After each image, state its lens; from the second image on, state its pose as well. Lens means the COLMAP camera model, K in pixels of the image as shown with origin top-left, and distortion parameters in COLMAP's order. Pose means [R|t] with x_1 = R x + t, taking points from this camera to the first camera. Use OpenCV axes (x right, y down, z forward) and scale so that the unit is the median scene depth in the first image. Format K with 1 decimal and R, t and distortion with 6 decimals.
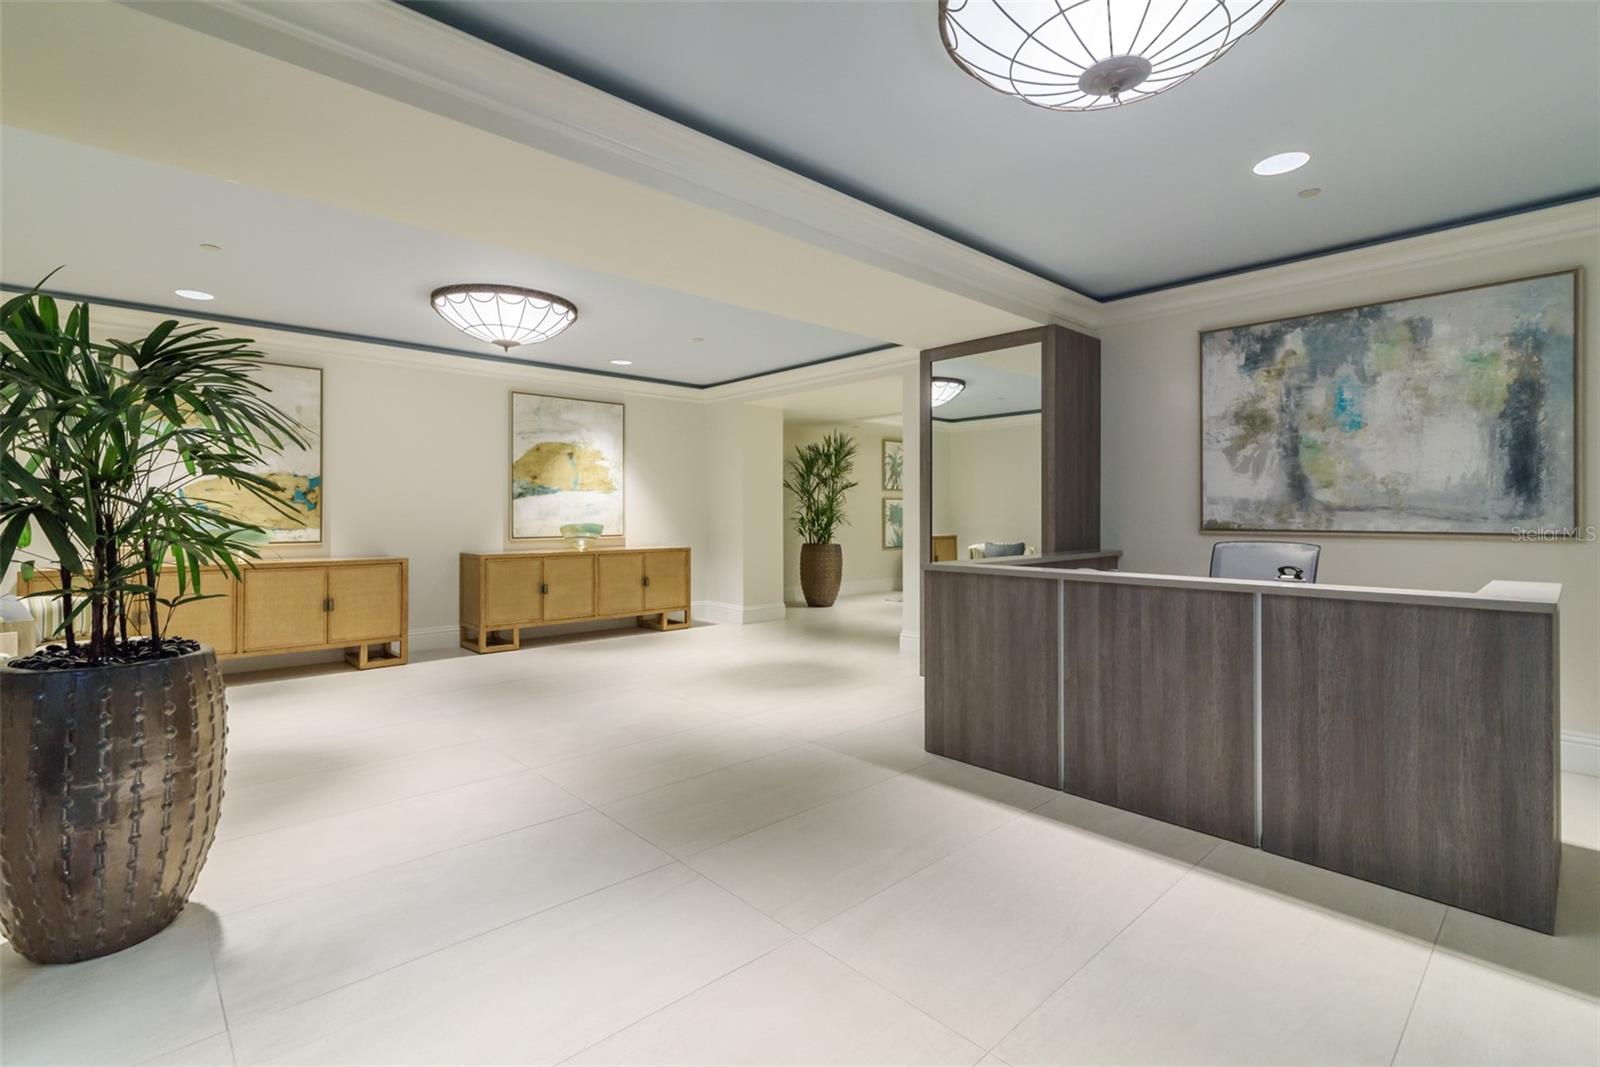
lens RADIAL K [[729.8, 0, 800.0], [0, 729.8, 533.5], [0, 0, 1]] dist [0.000370, 0.000033]
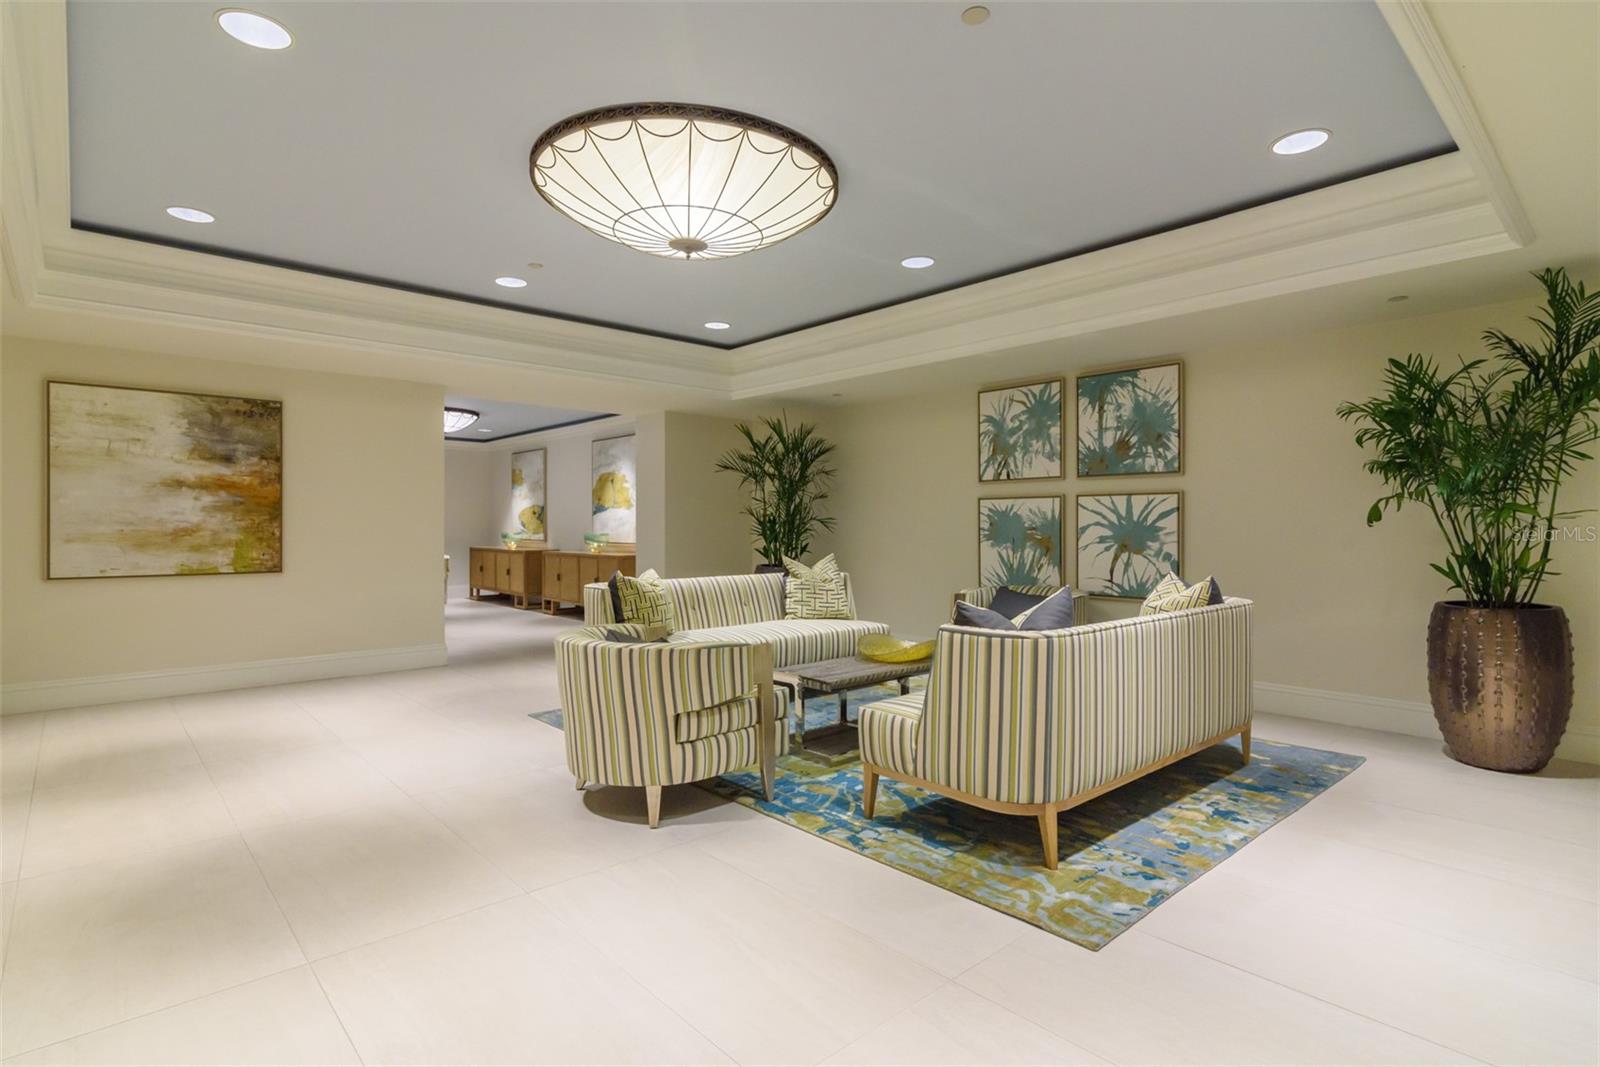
lens RADIAL K [[812.2, 0, 800.0], [0, 812.2, 533.5], [0, 0, 1]] dist [-0.000539, -0.000052]
pose [[-0.017420, 0.011920, -0.999777, 1.109728], [-0.025607, 0.999596, 0.012364, -0.037857], [0.999520, 0.025816, -0.017108, 1.314673]]
